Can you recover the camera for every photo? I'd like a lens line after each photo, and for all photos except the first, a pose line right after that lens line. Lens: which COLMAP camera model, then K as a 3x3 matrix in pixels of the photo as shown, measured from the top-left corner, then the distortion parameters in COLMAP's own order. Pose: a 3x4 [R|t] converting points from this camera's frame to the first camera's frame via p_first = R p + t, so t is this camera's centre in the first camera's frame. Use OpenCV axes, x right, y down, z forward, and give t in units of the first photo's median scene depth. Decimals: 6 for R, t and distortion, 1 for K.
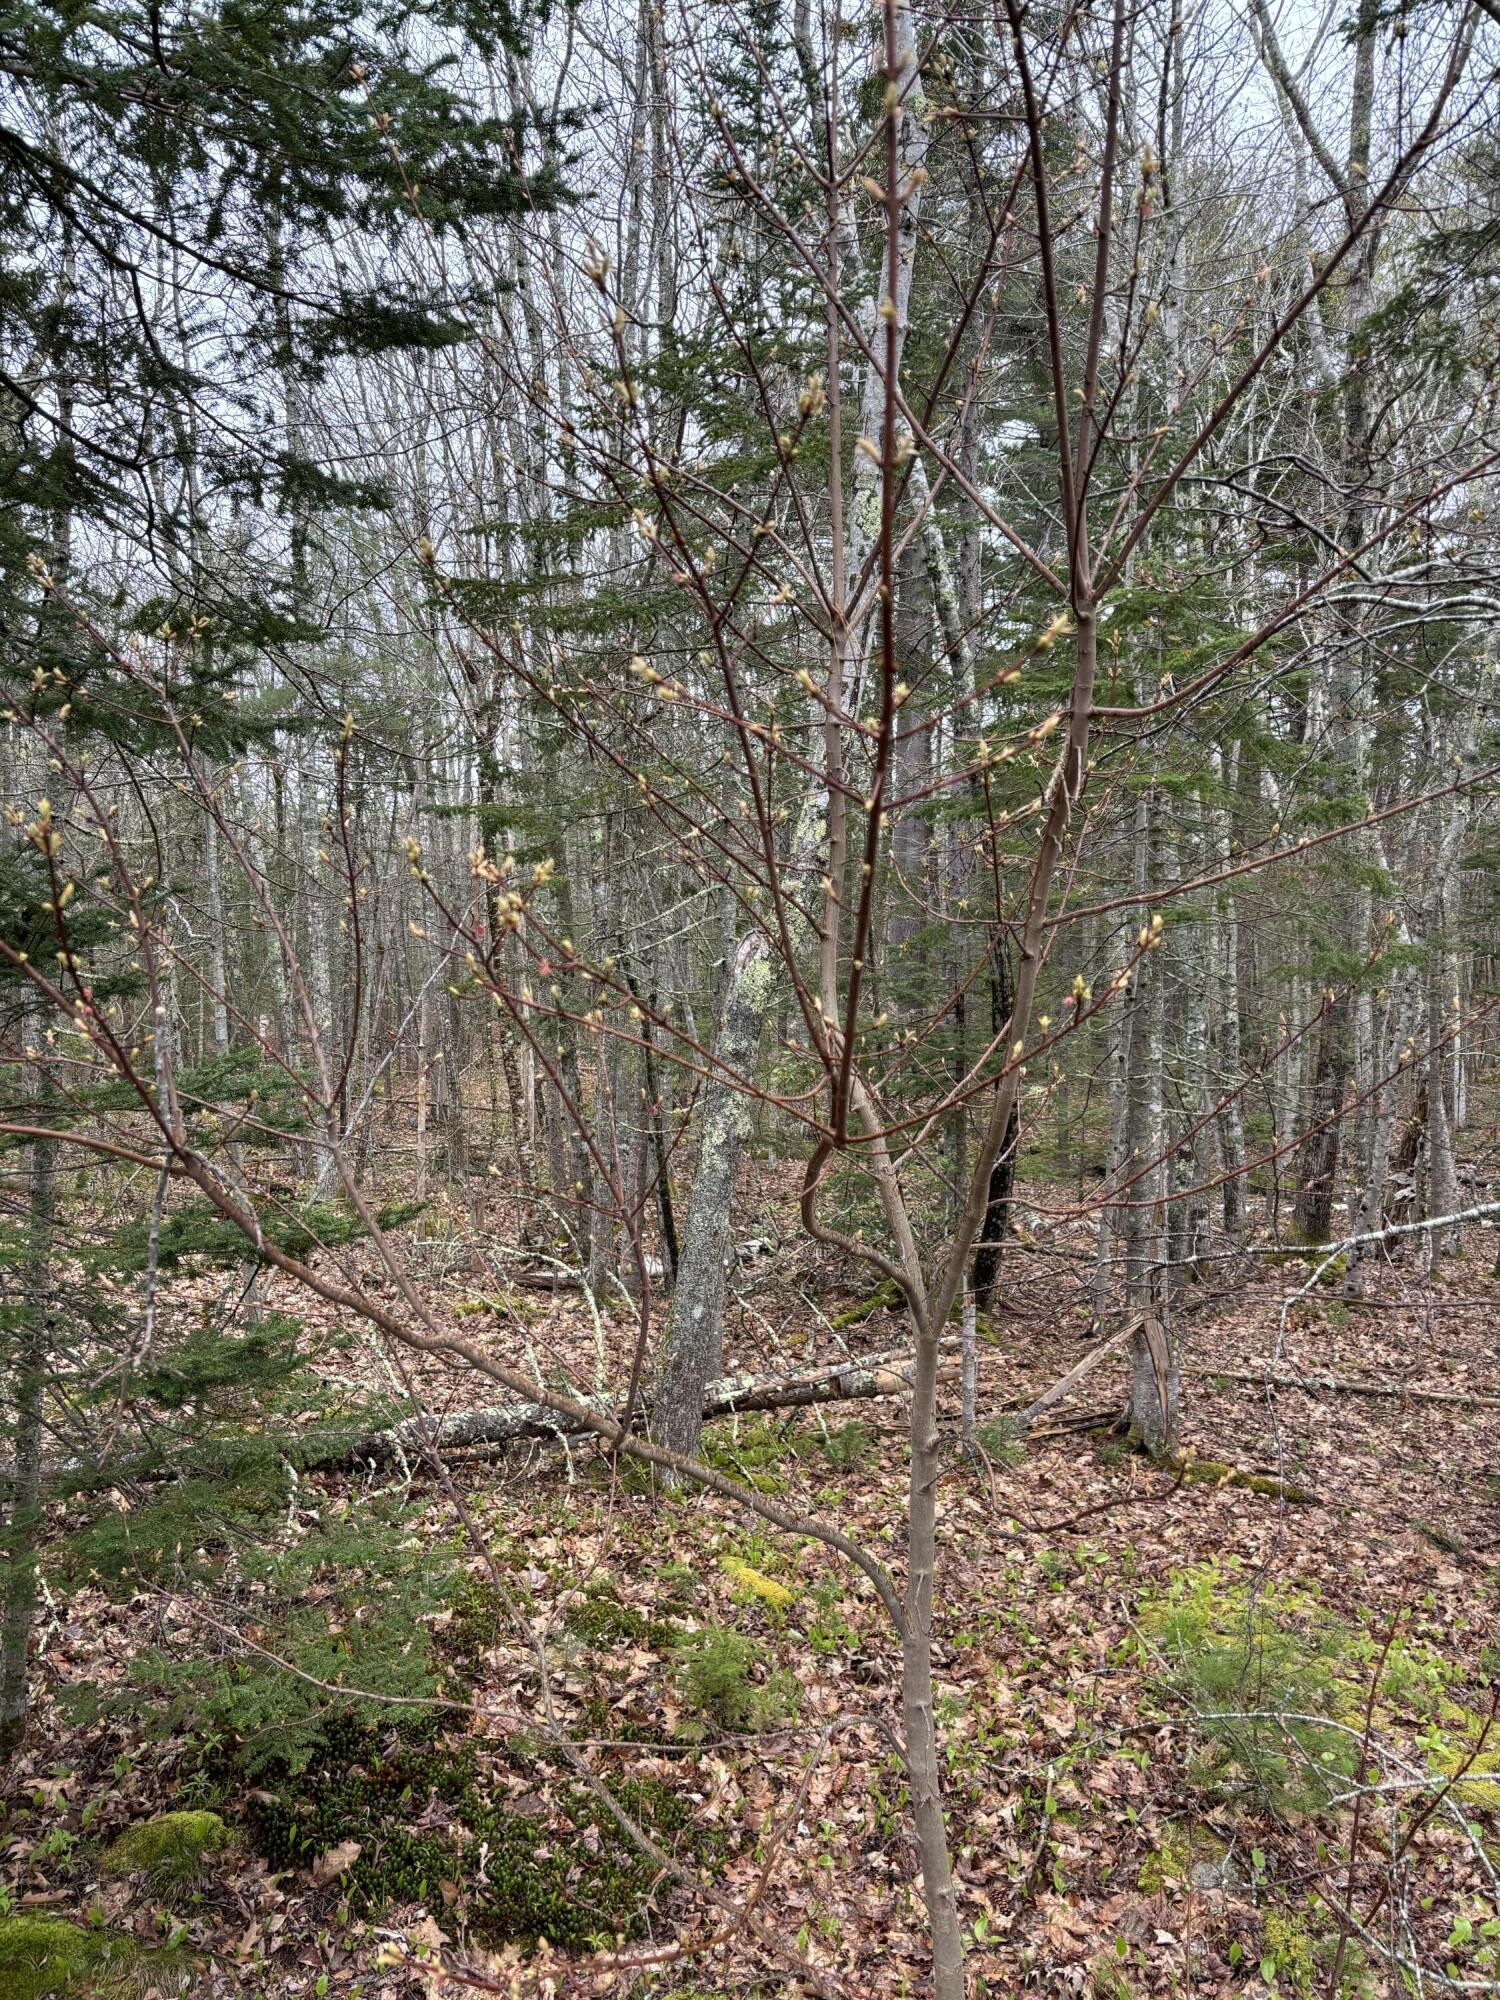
lens RADIAL K [[1508.2, 0, 746.2], [0, 1508.2, 999.6], [0, 0, 1]] dist [0.009217, -0.031311]
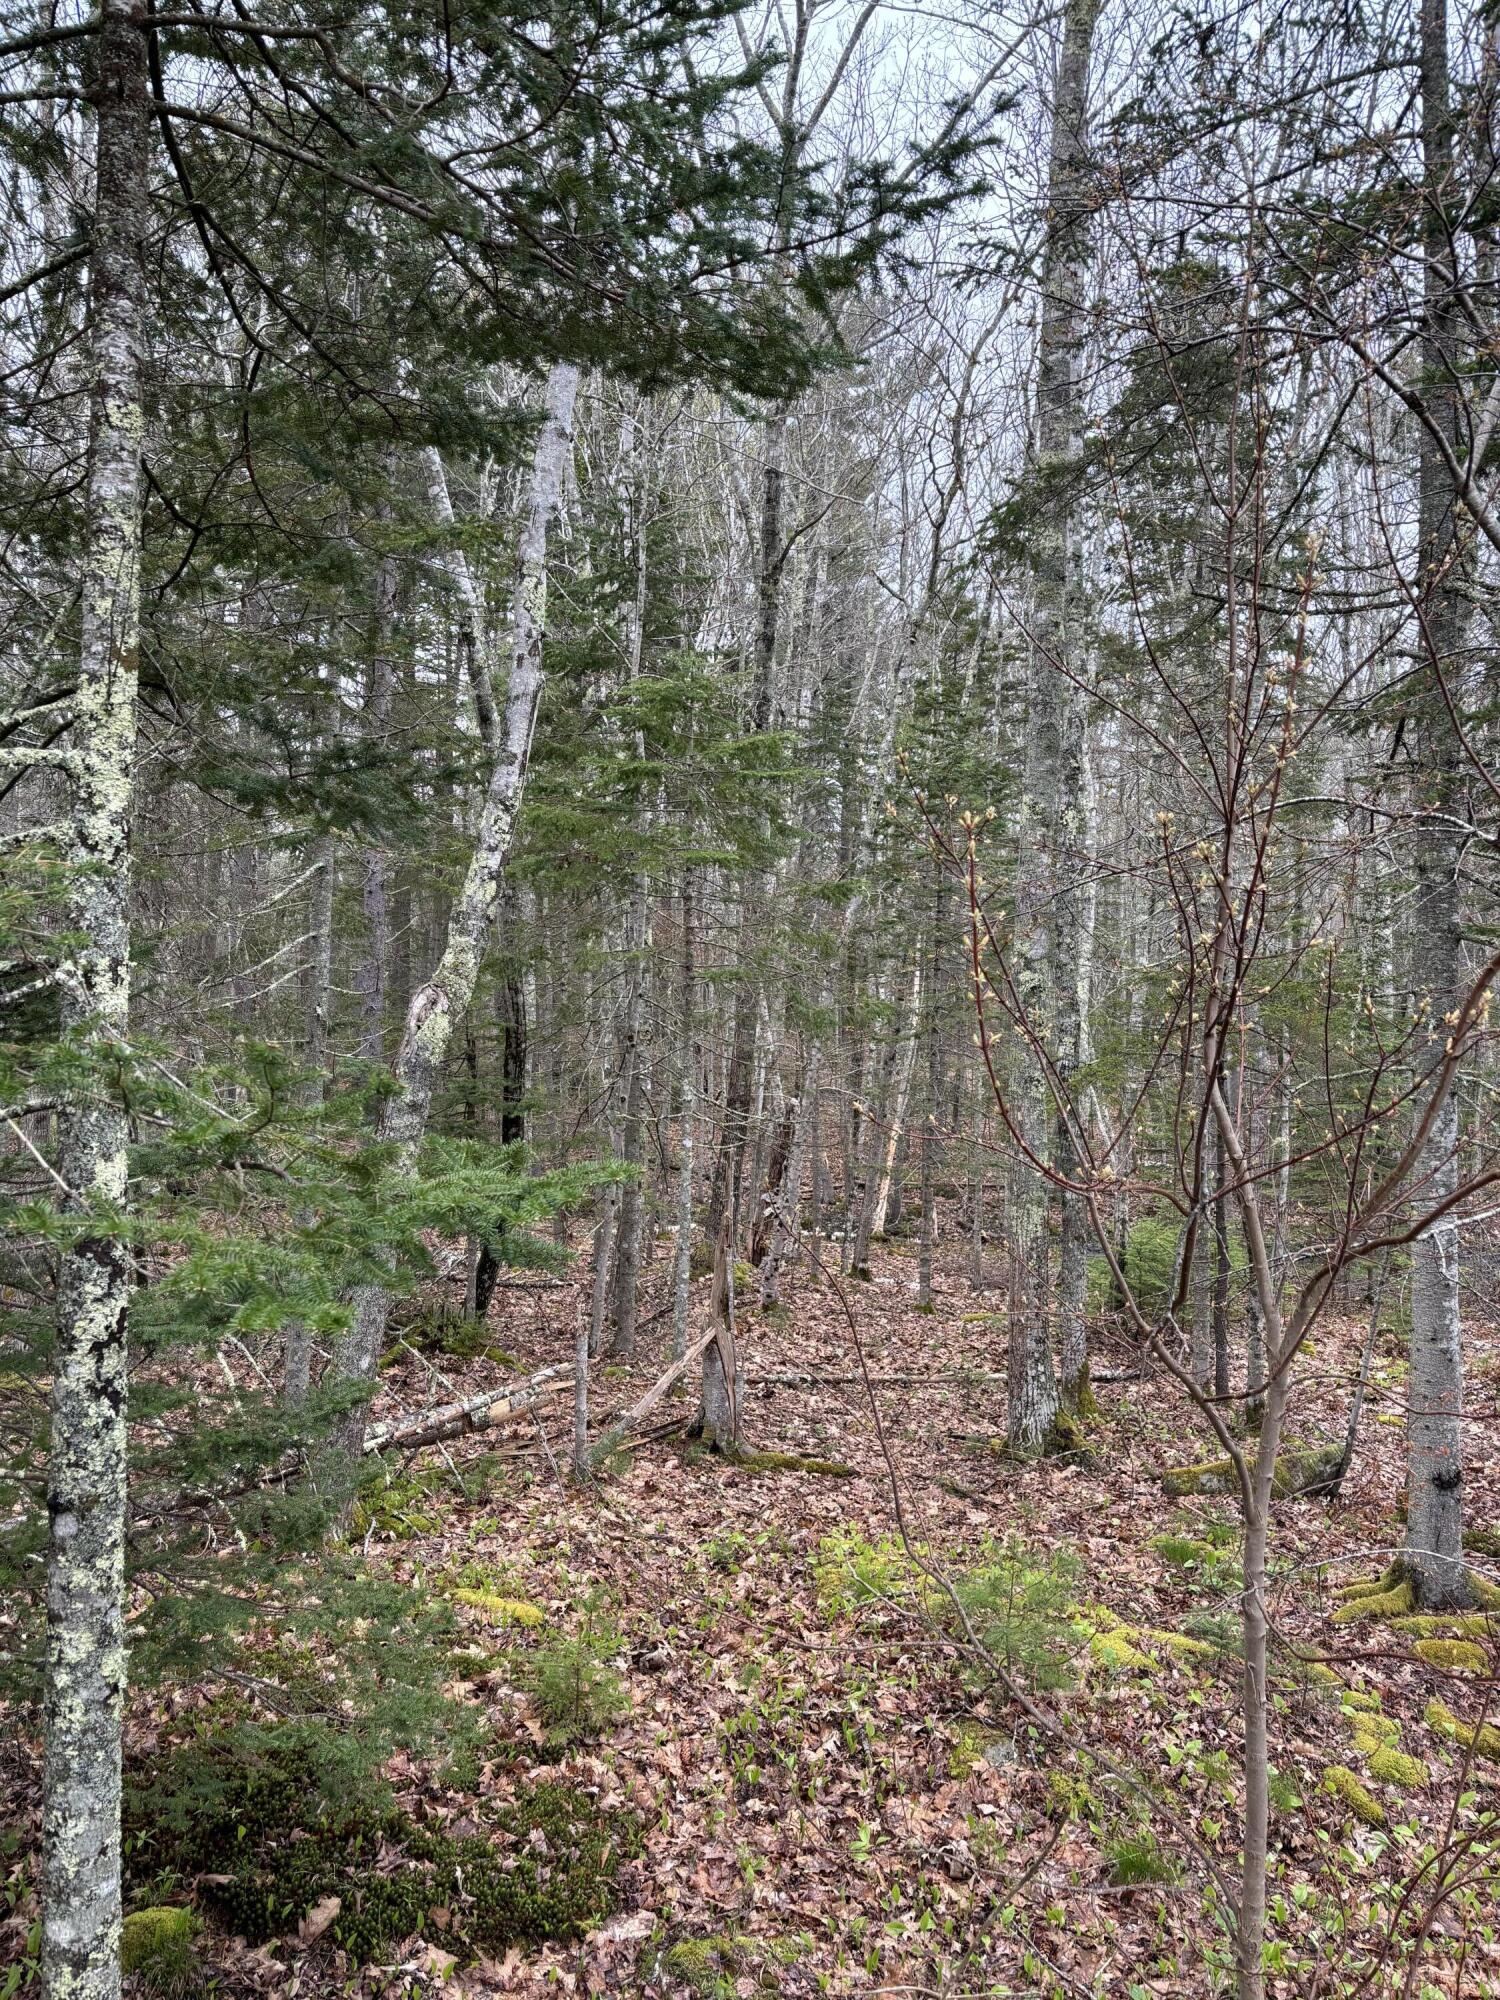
lens RADIAL K [[1508.2, 0, 753.9], [0, 1508.2, 998.8], [0, 0, 1]] dist [0.009217, -0.031311]
pose [[0.893491, 0.005371, 0.449048, -0.264583], [0.005959, 0.999699, -0.023816, -0.010416], [-0.449041, 0.023955, 0.893190, -0.025473]]
